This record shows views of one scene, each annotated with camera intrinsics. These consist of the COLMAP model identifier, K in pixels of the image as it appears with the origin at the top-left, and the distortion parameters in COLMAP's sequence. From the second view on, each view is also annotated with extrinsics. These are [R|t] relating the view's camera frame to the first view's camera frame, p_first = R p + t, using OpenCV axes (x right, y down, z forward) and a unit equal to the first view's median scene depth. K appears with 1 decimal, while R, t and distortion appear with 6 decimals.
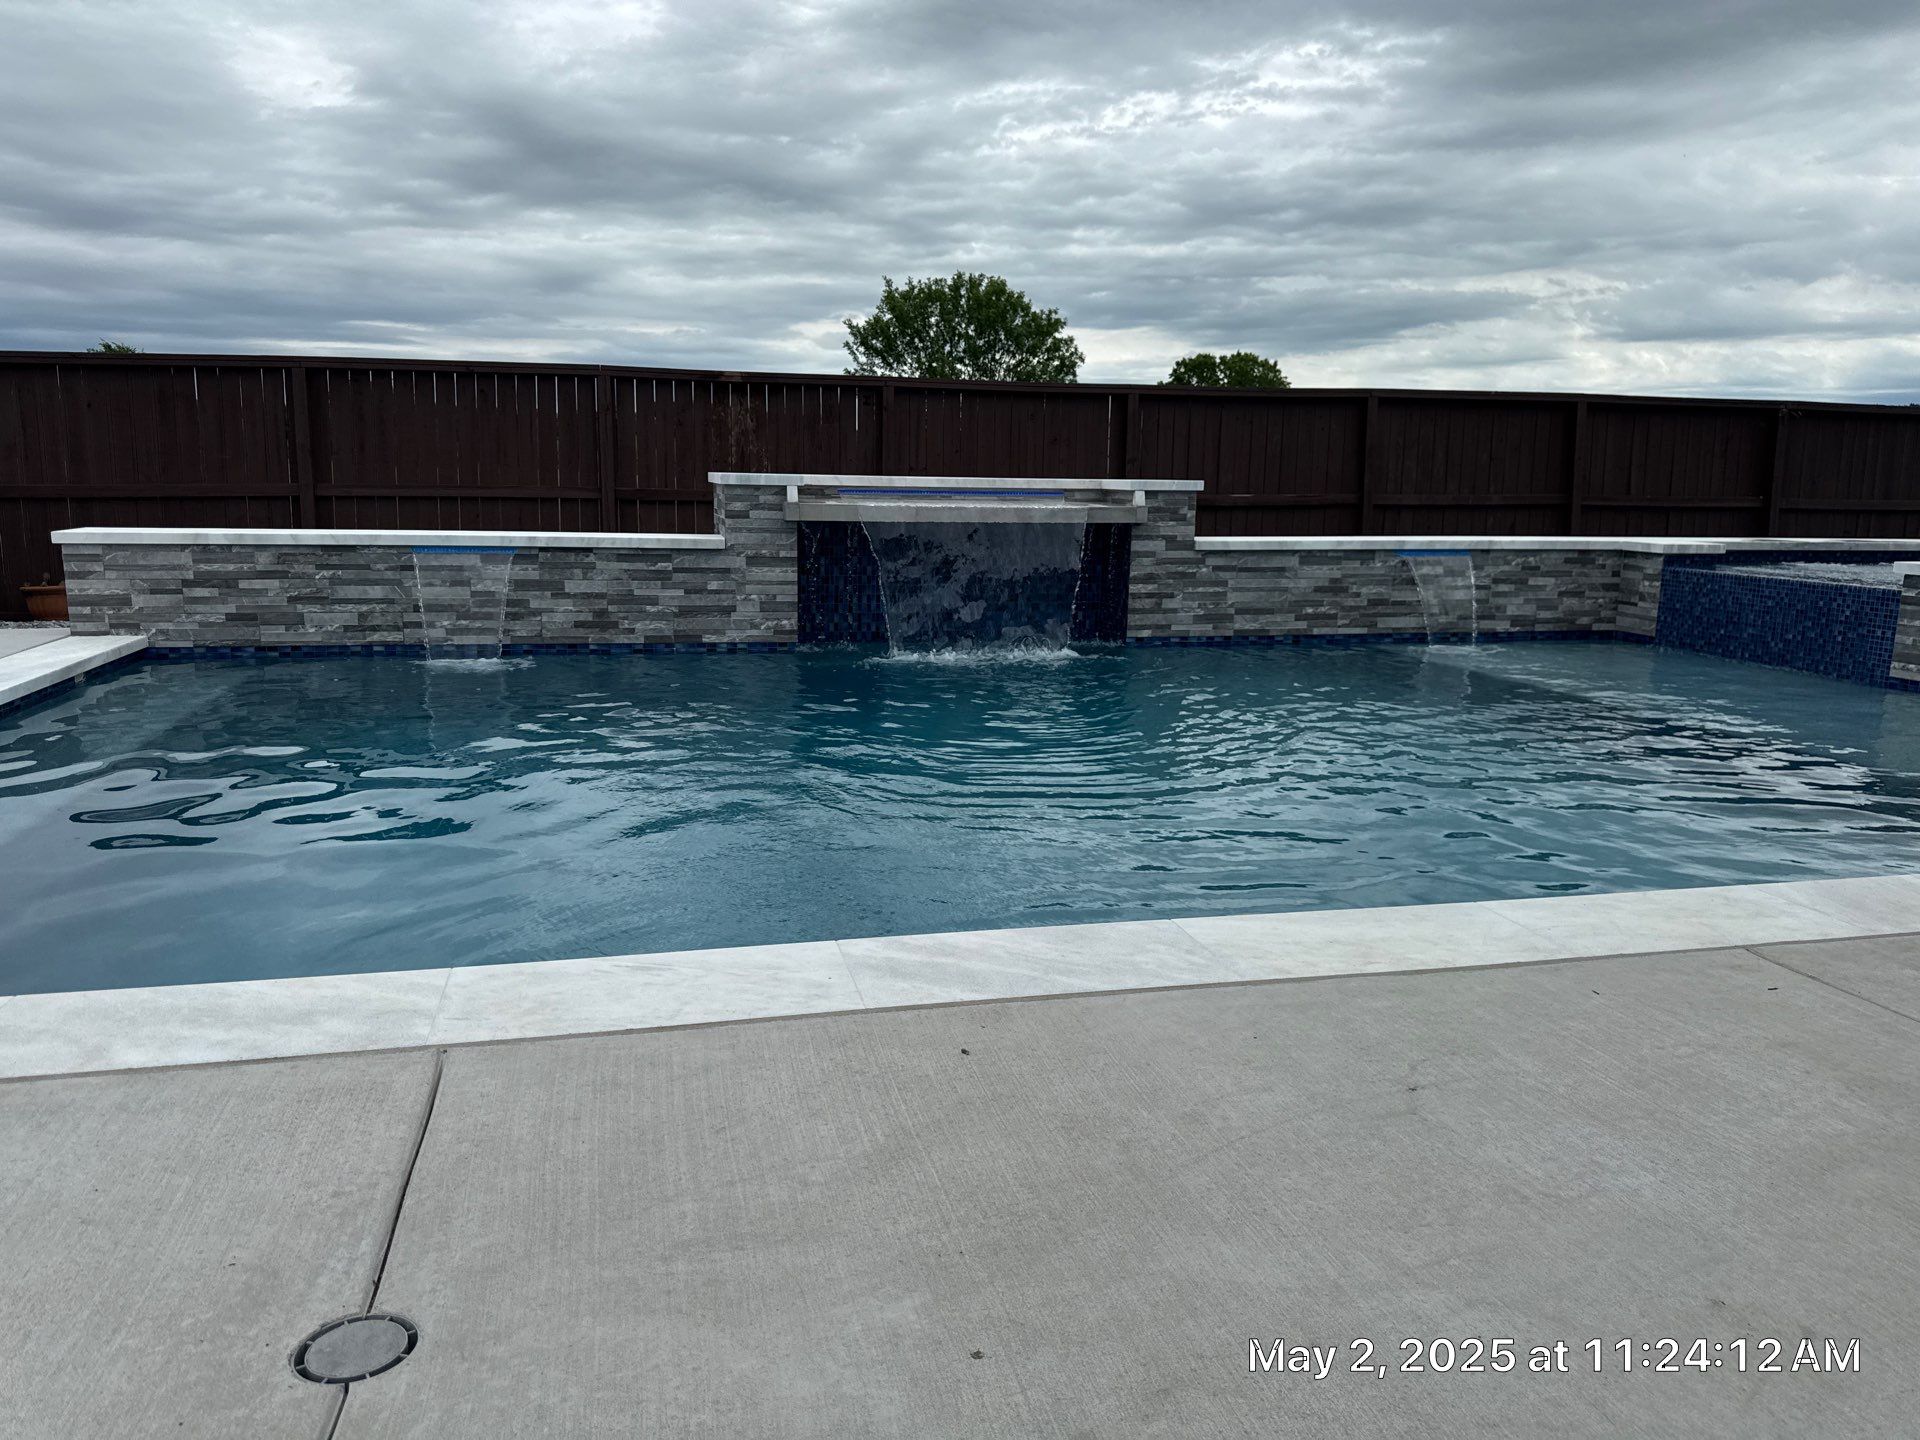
lens RADIAL K [[1353.8, 0, 946.9], [0, 1353.8, 716.0], [0, 0, 1]] dist [0.077955, -0.086176]
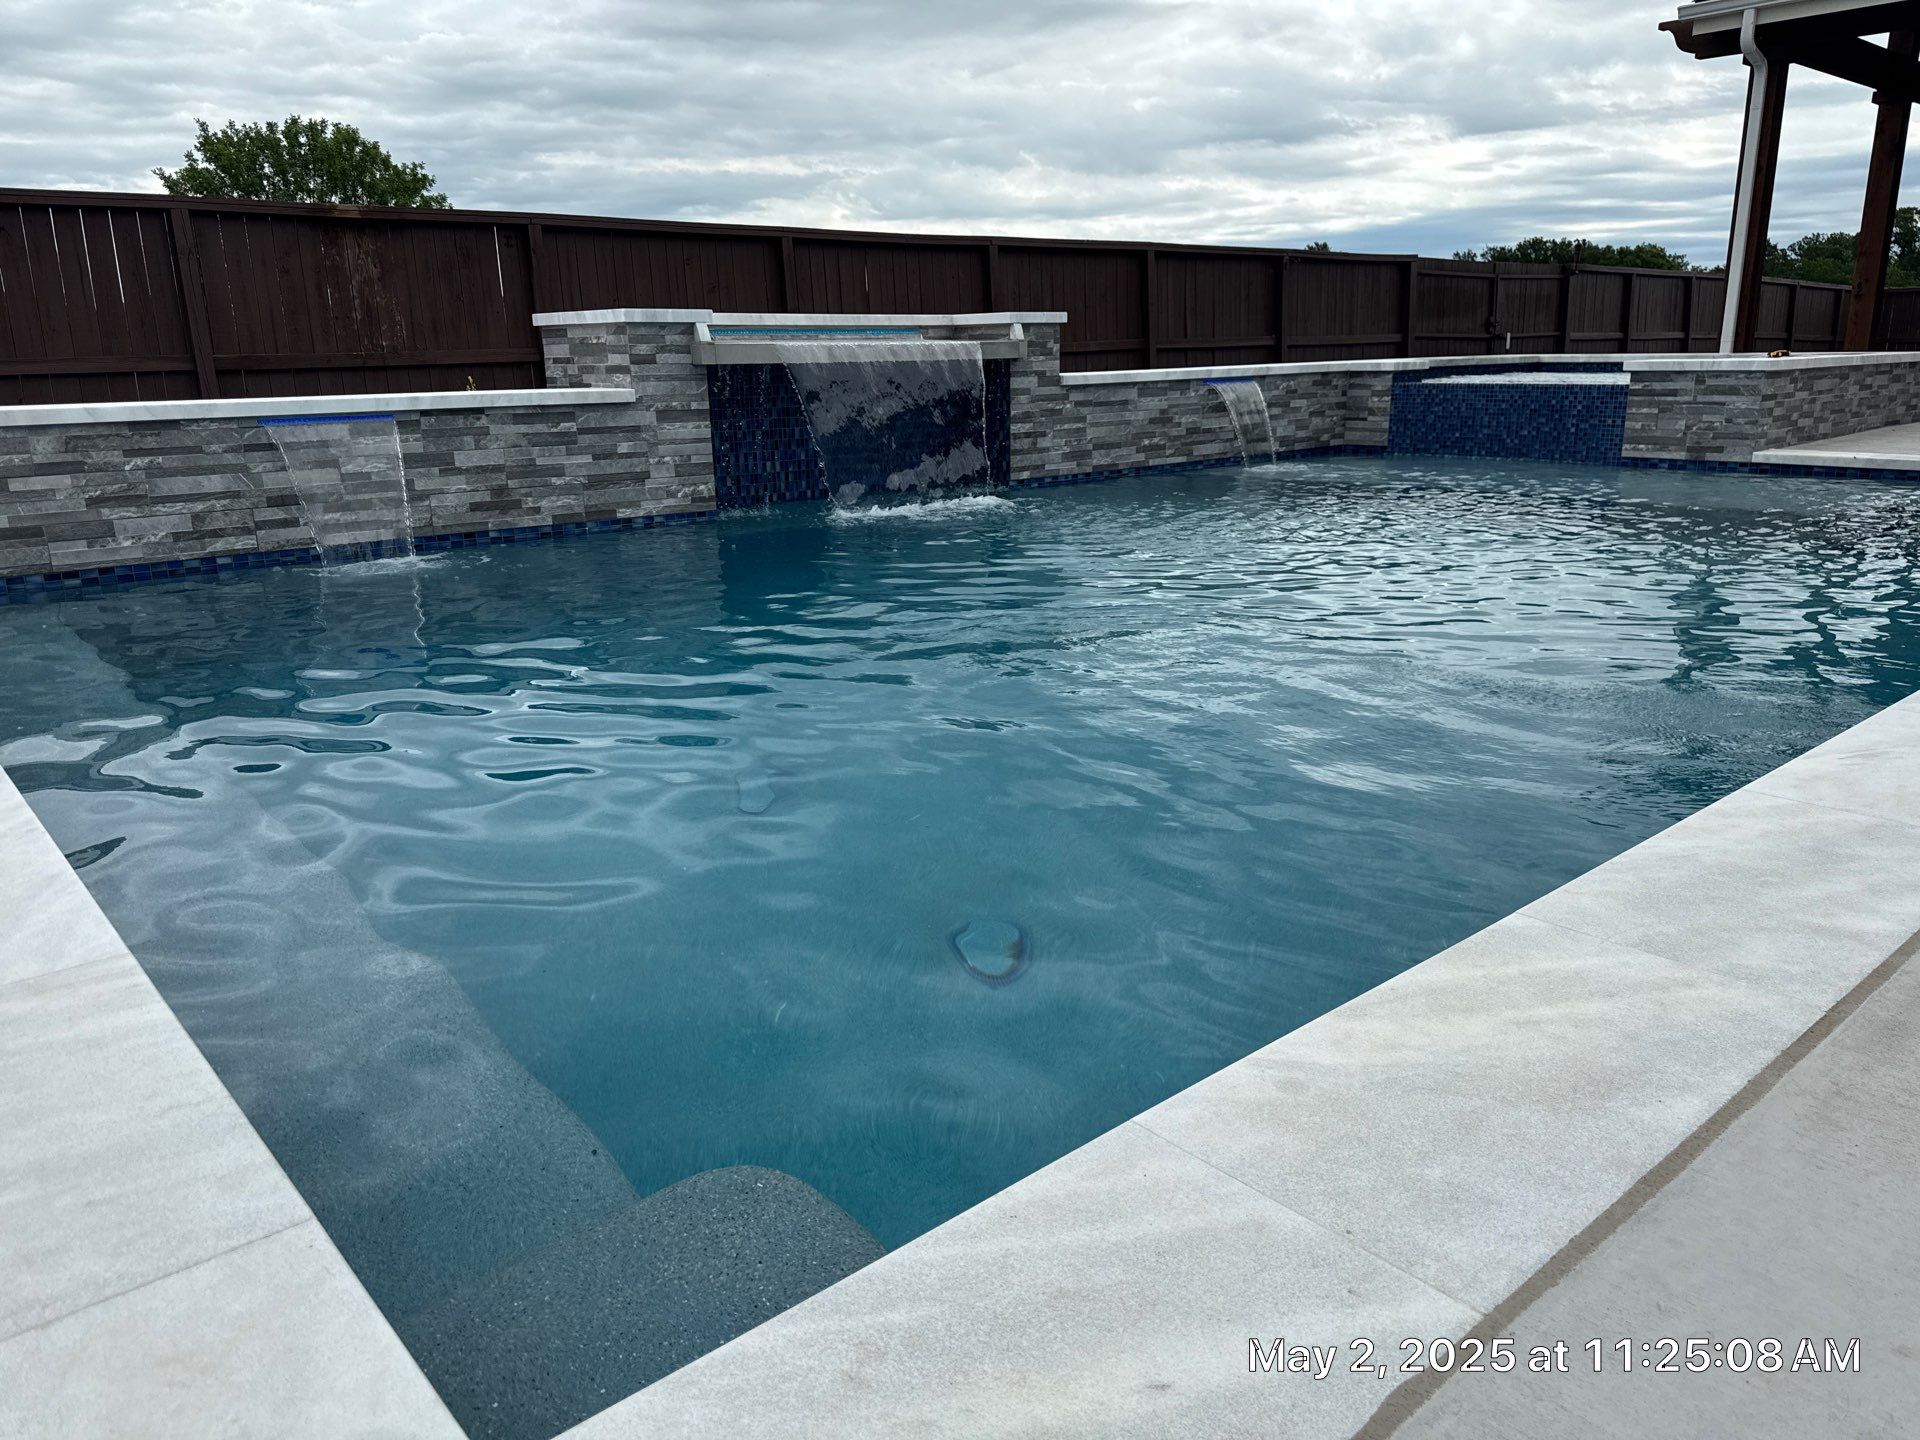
lens RADIAL K [[1353.8, 0, 959.8], [0, 1353.8, 718.8], [0, 0, 1]] dist [0.077955, -0.086176]
pose [[0.887979, -0.152079, 0.434010, -0.380334], [0.114016, 0.987077, 0.112601, -0.003006], [-0.445526, -0.050503, 0.893844, 0.152786]]
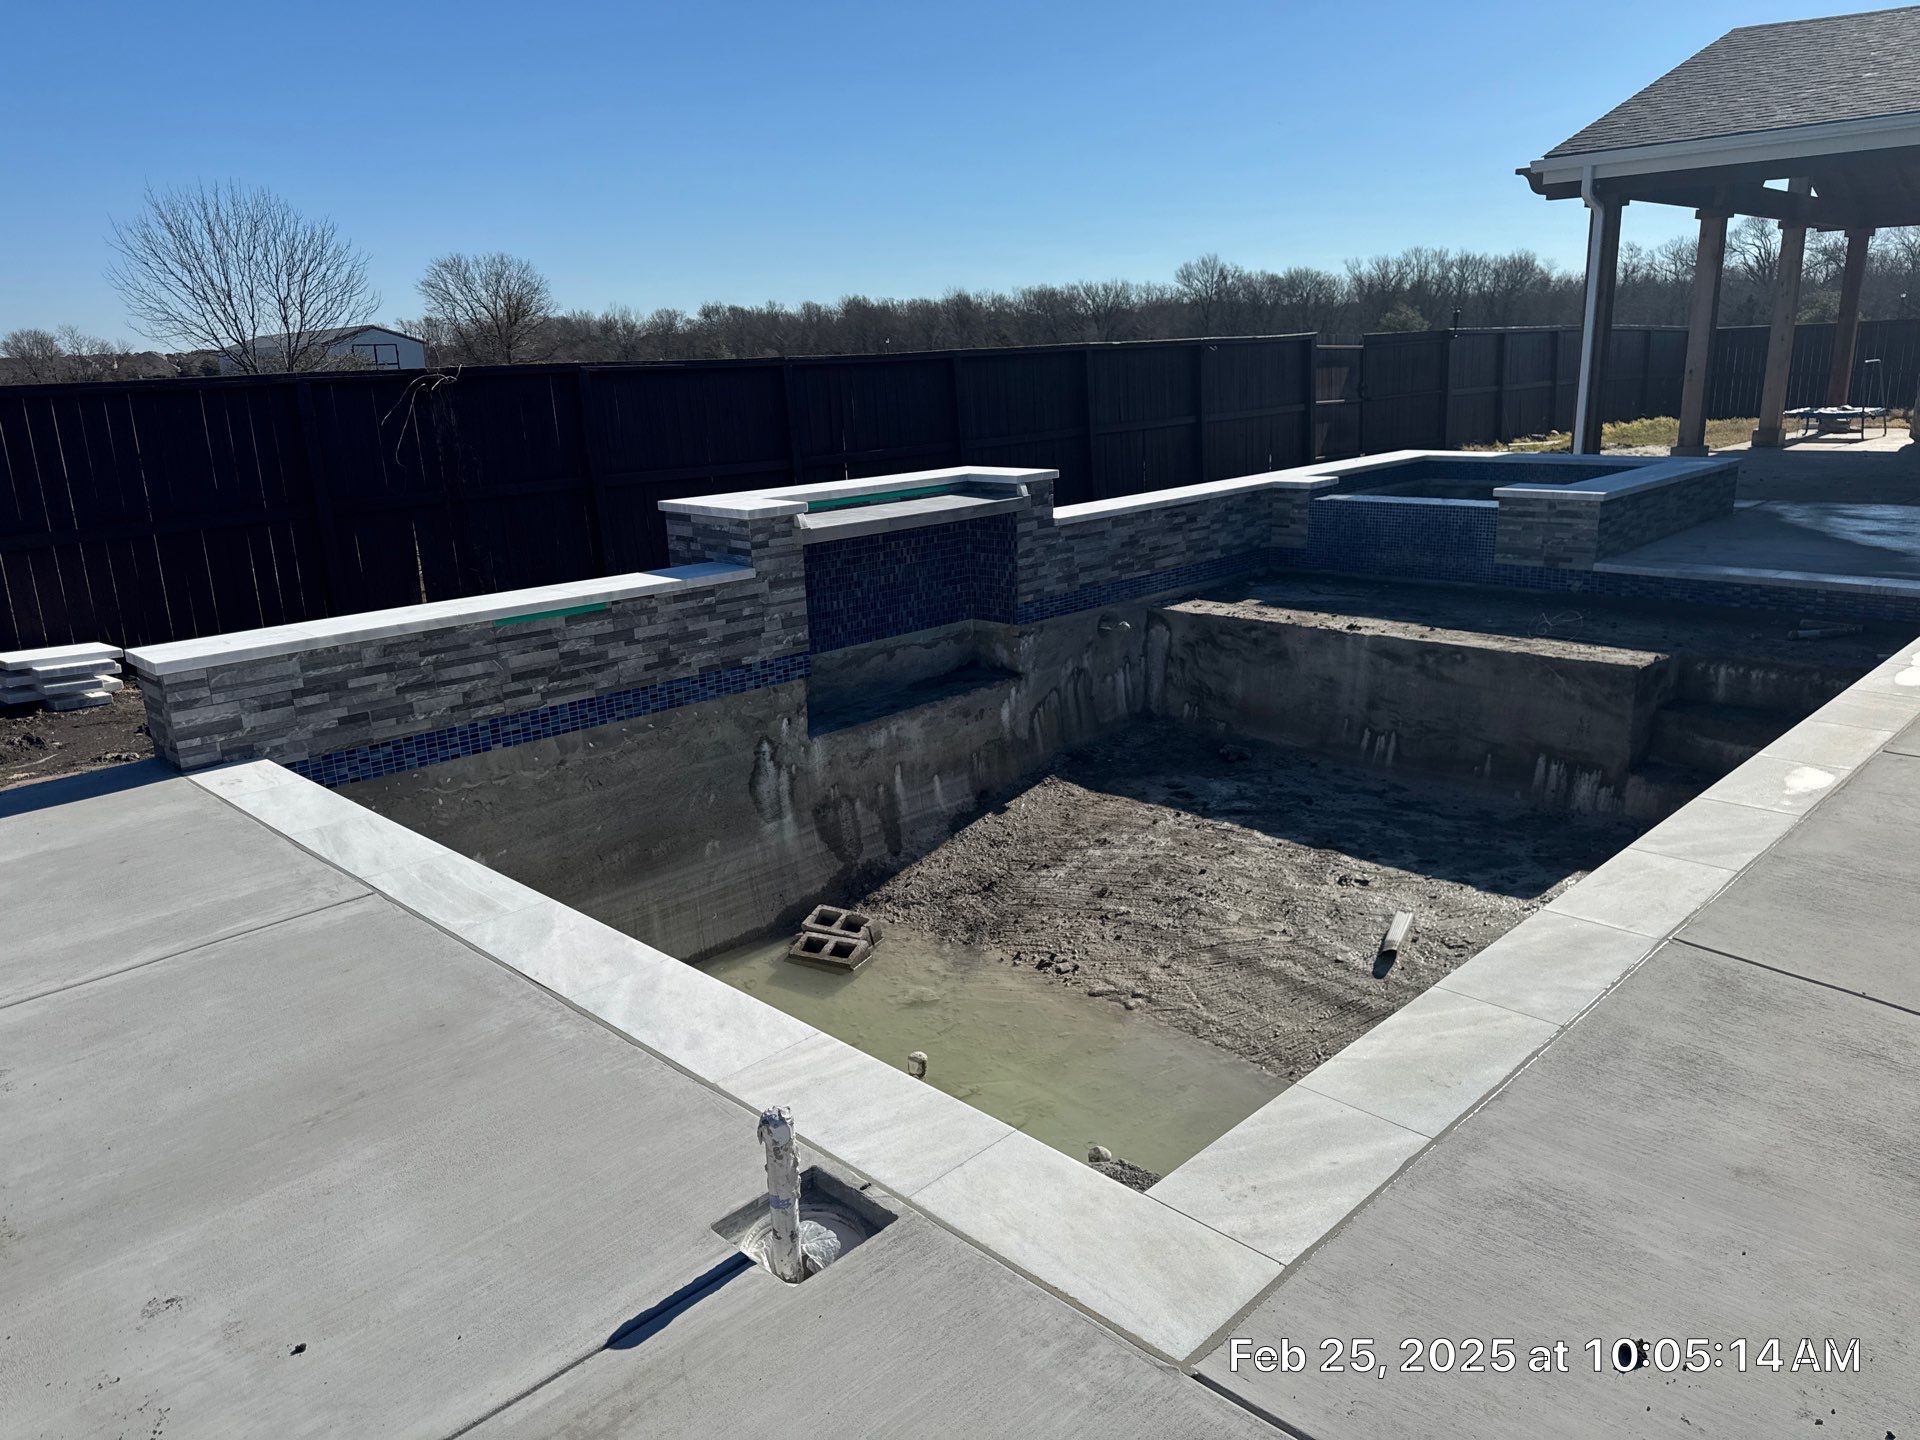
lens RADIAL K [[1353.8, 0, 944.1], [0, 1353.8, 727.8], [0, 0, 1]] dist [0.077955, -0.086176]
pose [[0.855293, -0.183707, 0.484484, -0.585427], [0.145508, 0.982569, 0.115695, -0.108401], [-0.497293, -0.028457, 0.867116, -0.024855]]
